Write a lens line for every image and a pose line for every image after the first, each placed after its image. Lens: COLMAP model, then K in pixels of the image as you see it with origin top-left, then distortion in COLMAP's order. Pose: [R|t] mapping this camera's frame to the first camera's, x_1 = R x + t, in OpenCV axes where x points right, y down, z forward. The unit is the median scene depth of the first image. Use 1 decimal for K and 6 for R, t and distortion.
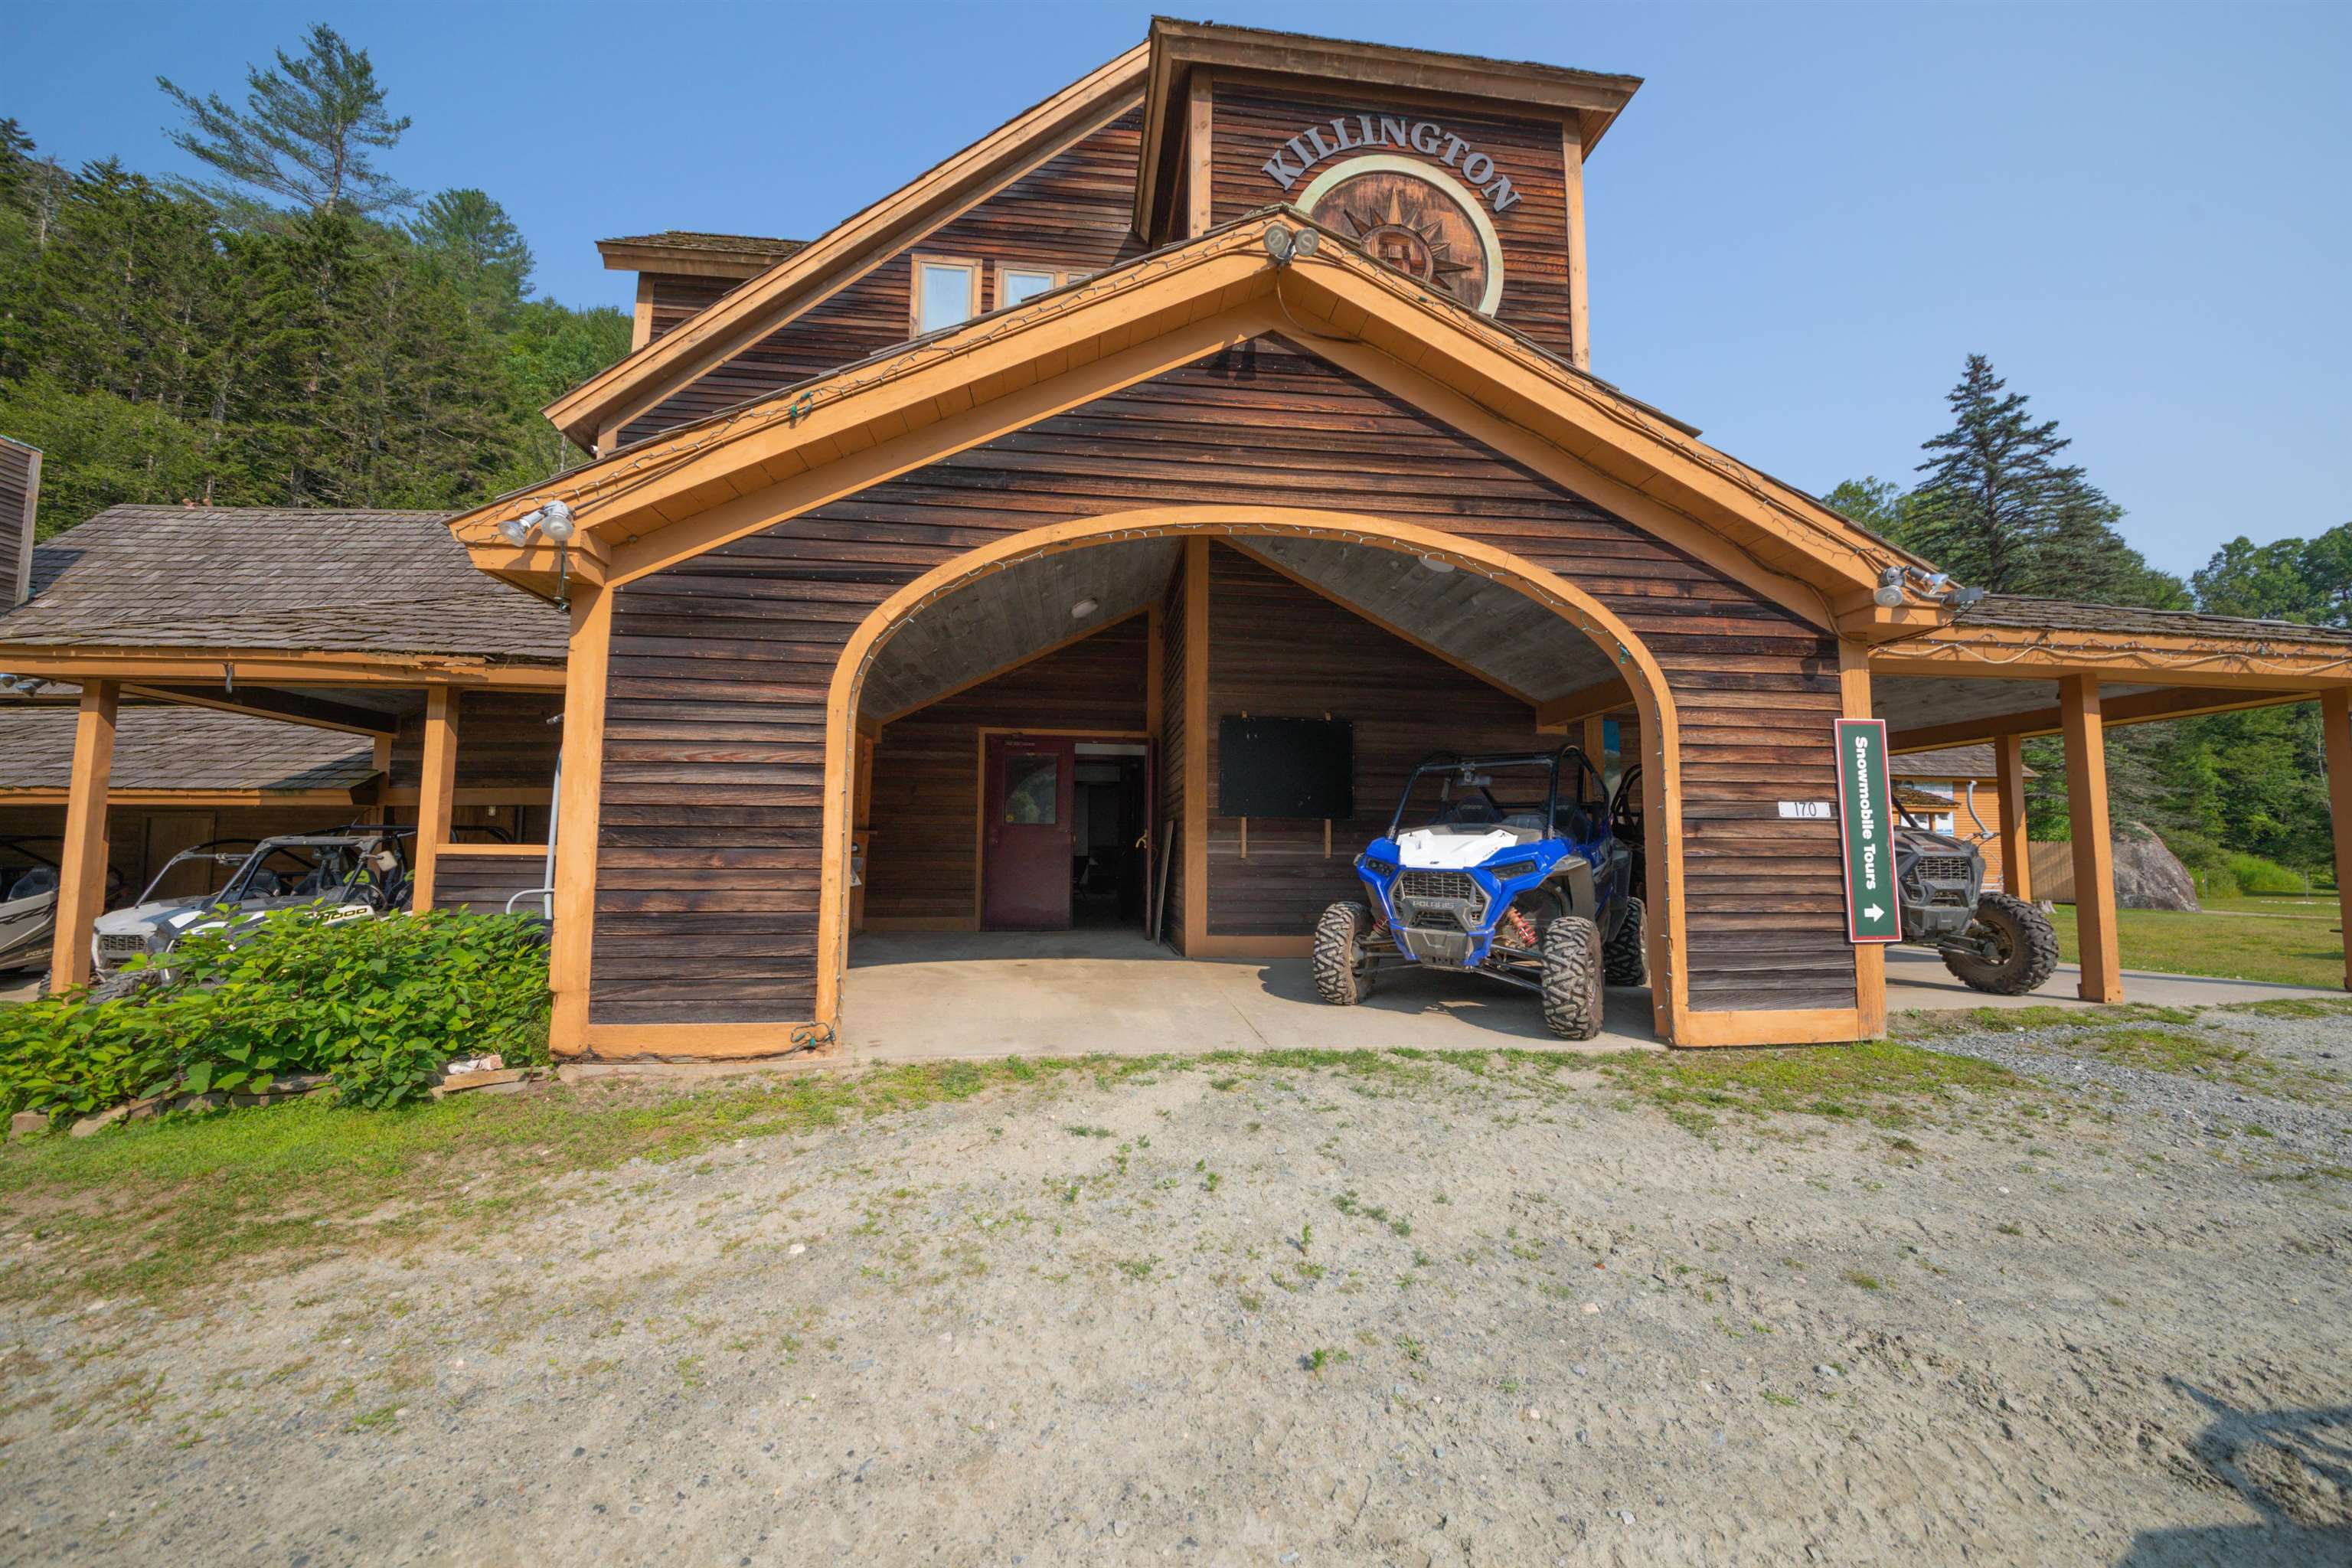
lens RADIAL K [[831.1, 0, 1164.4], [0, 831.1, 788.2], [0, 0, 1]] dist [0.000135, -0.006392]
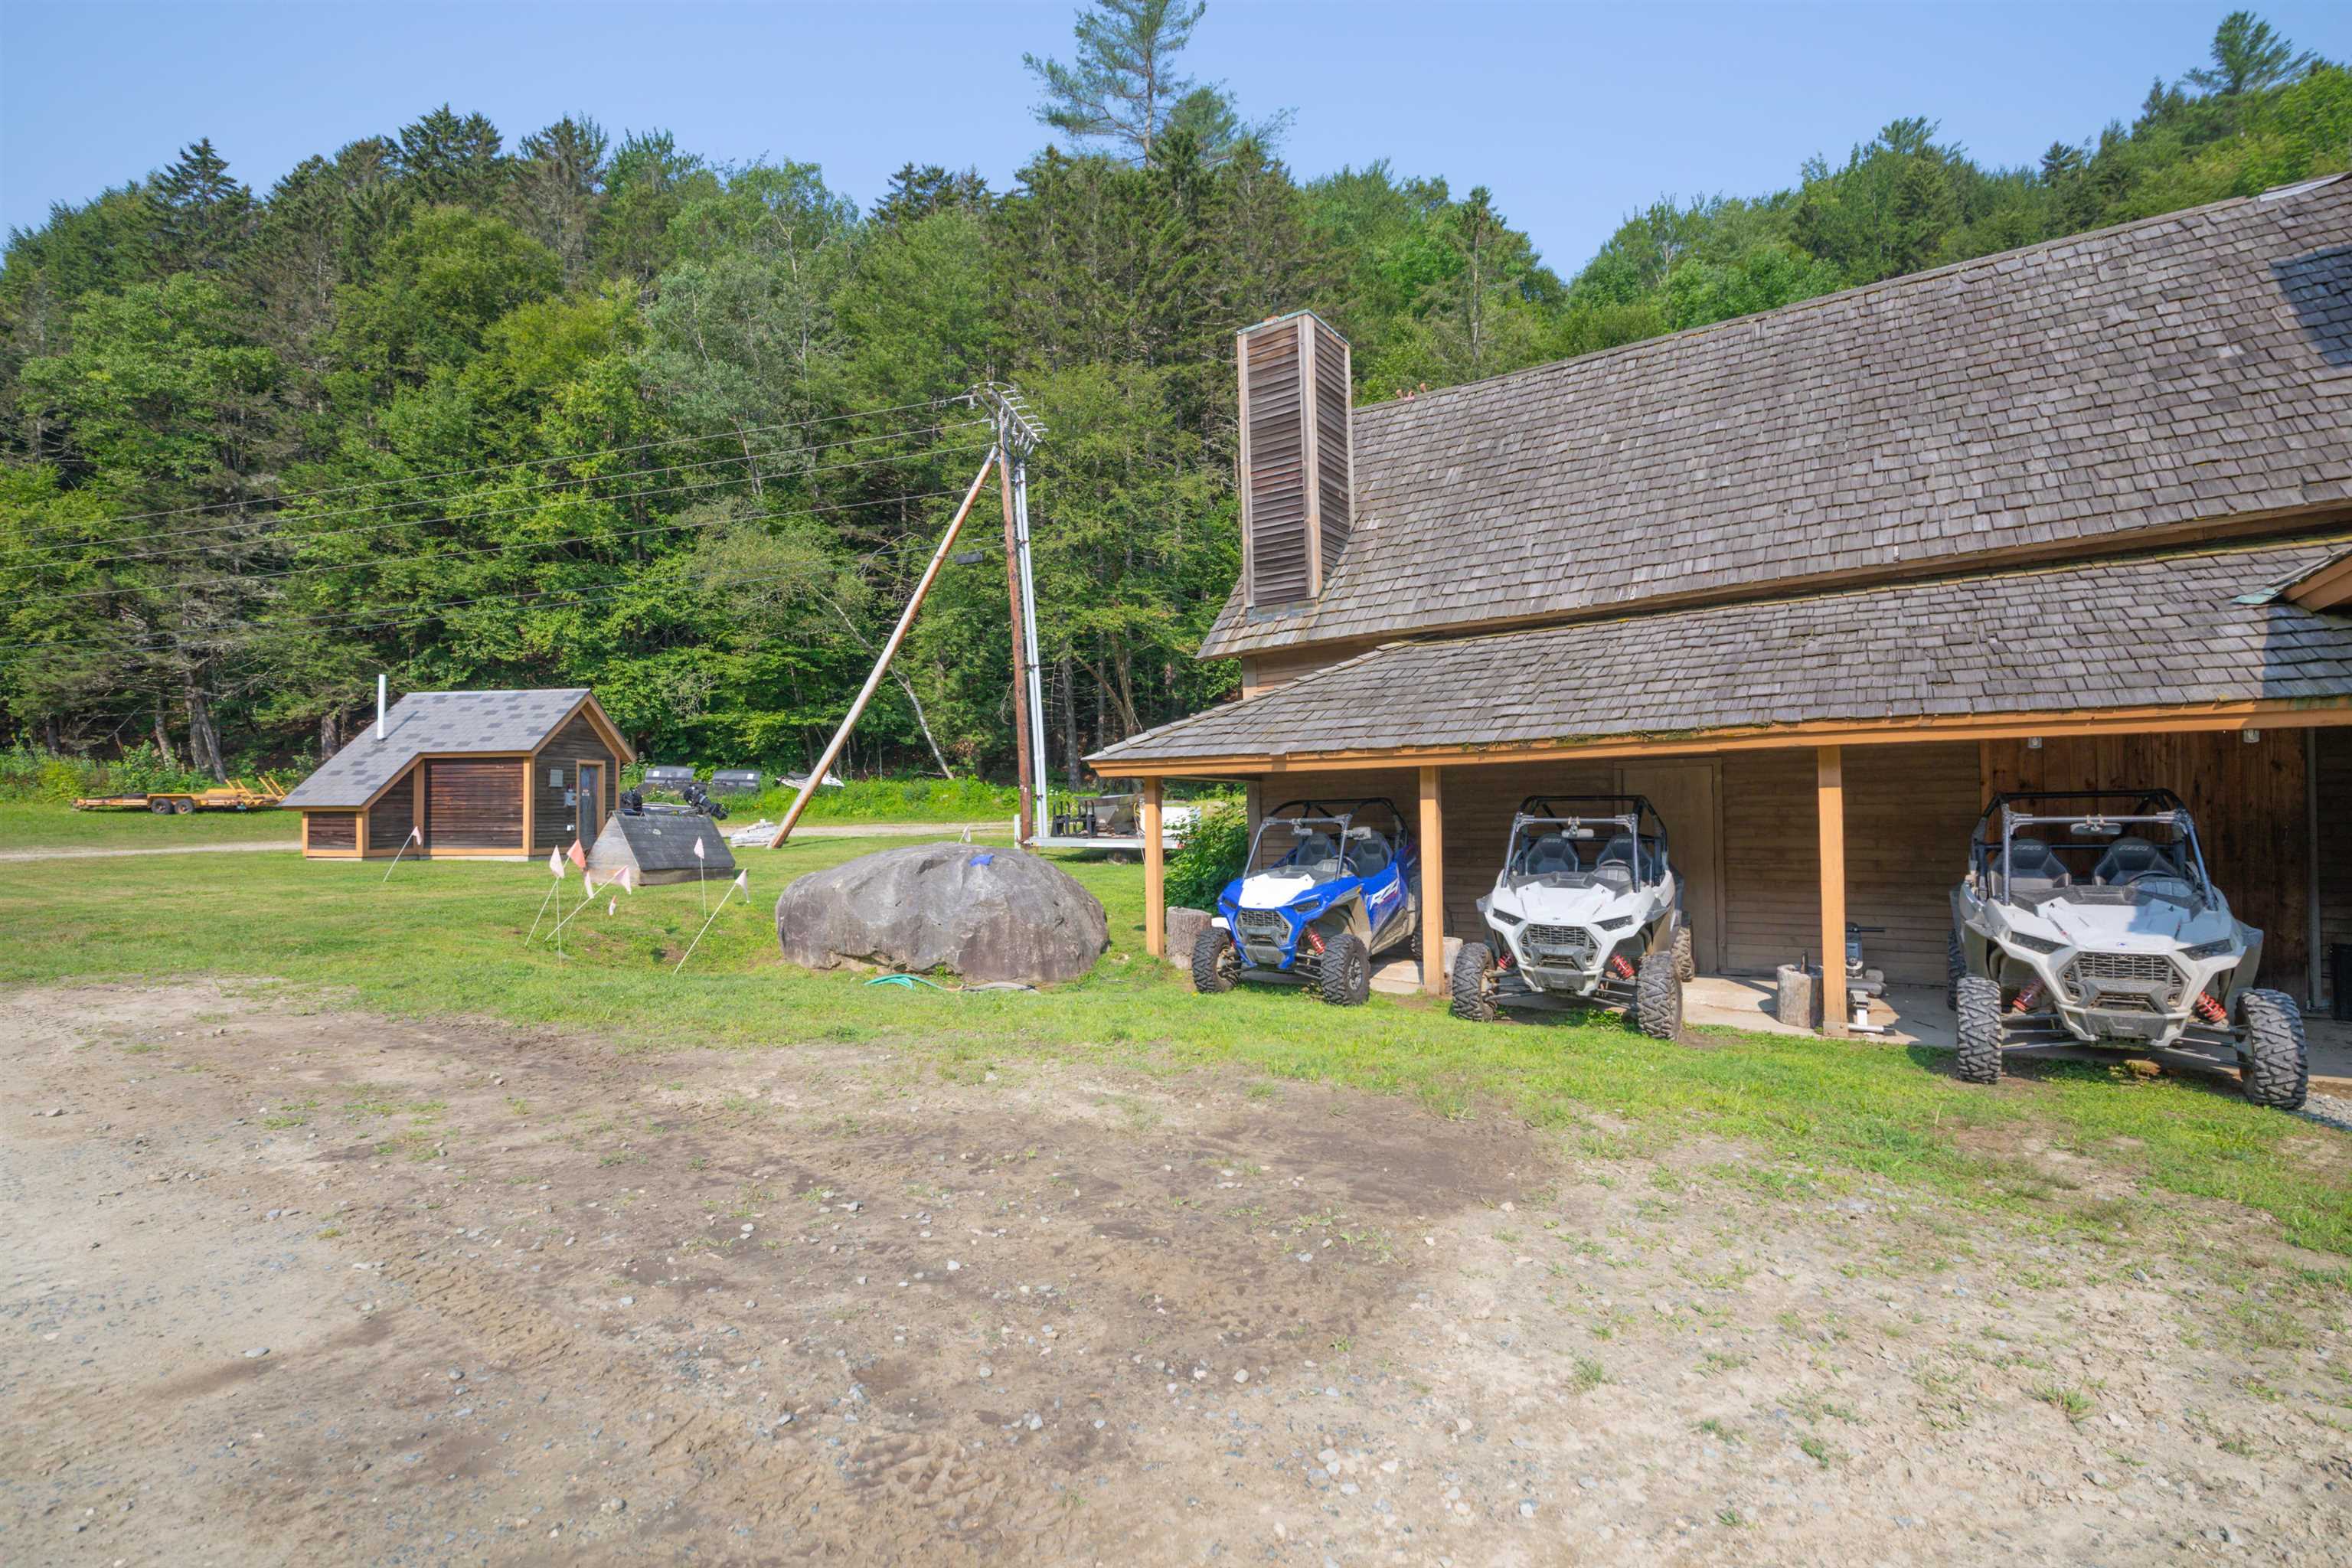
lens RADIAL K [[1077.8, 0, 1176.0], [0, 1077.8, 784.0], [0, 0, 1]] dist [0.041113, -0.042557]
pose [[0.783591, -0.030701, -0.620518, -1.304384], [0.064574, 0.997393, 0.032196, -0.010666], [0.617912, -0.065298, 0.783531, -0.065452]]
